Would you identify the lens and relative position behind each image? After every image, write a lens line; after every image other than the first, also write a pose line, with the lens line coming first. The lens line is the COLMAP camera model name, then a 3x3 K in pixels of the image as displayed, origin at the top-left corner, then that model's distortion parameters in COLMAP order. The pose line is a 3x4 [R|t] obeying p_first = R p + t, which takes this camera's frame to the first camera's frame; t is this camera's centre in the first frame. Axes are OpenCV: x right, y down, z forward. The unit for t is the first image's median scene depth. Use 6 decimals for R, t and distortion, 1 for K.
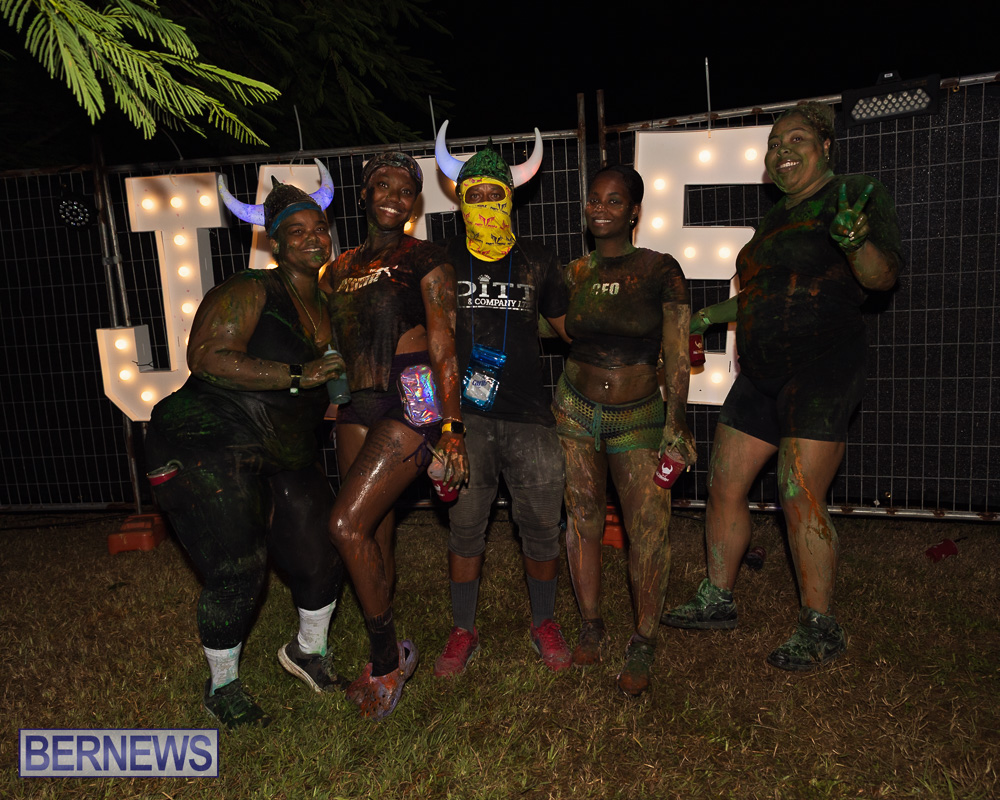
lens RADIAL K [[781.5, 0, 500.0], [0, 781.5, 400.0], [0, 0, 1]] dist [0.005288, 0.004326]
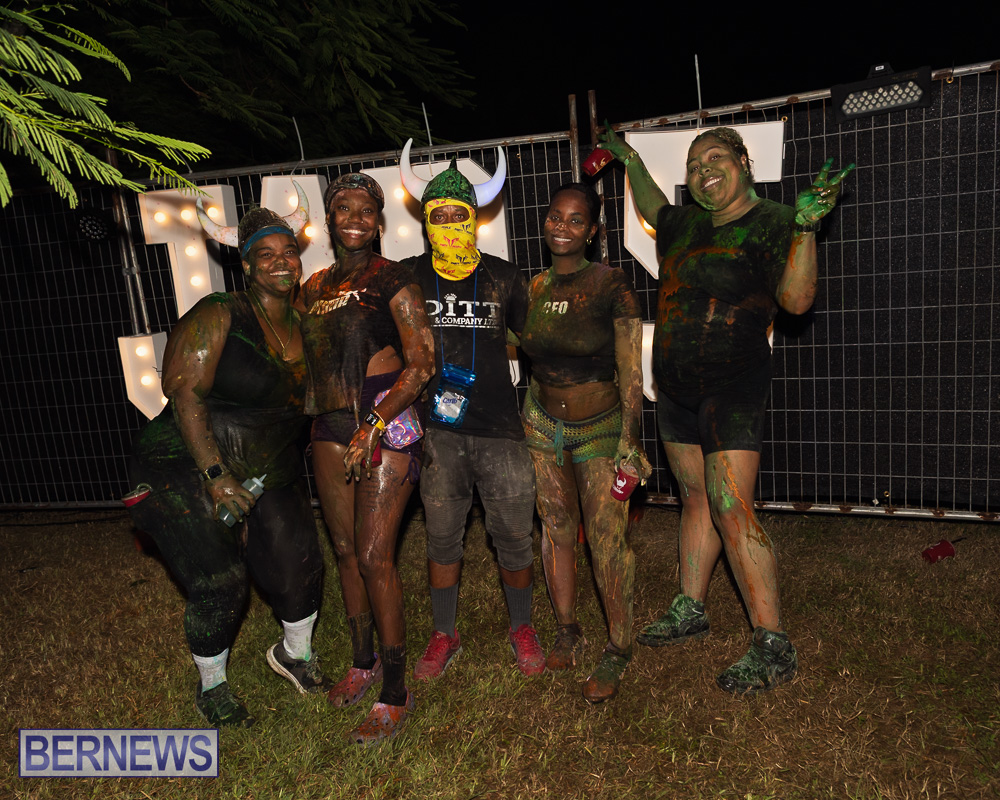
lens RADIAL K [[781.5, 0, 500.0], [0, 781.5, 400.0], [0, 0, 1]] dist [0.005288, 0.004326]
pose [[0.997327, -0.013740, -0.071771, 0.108552], [0.016075, 0.999357, 0.032051, -0.049481], [0.071284, -0.033119, 0.996906, -0.021521]]
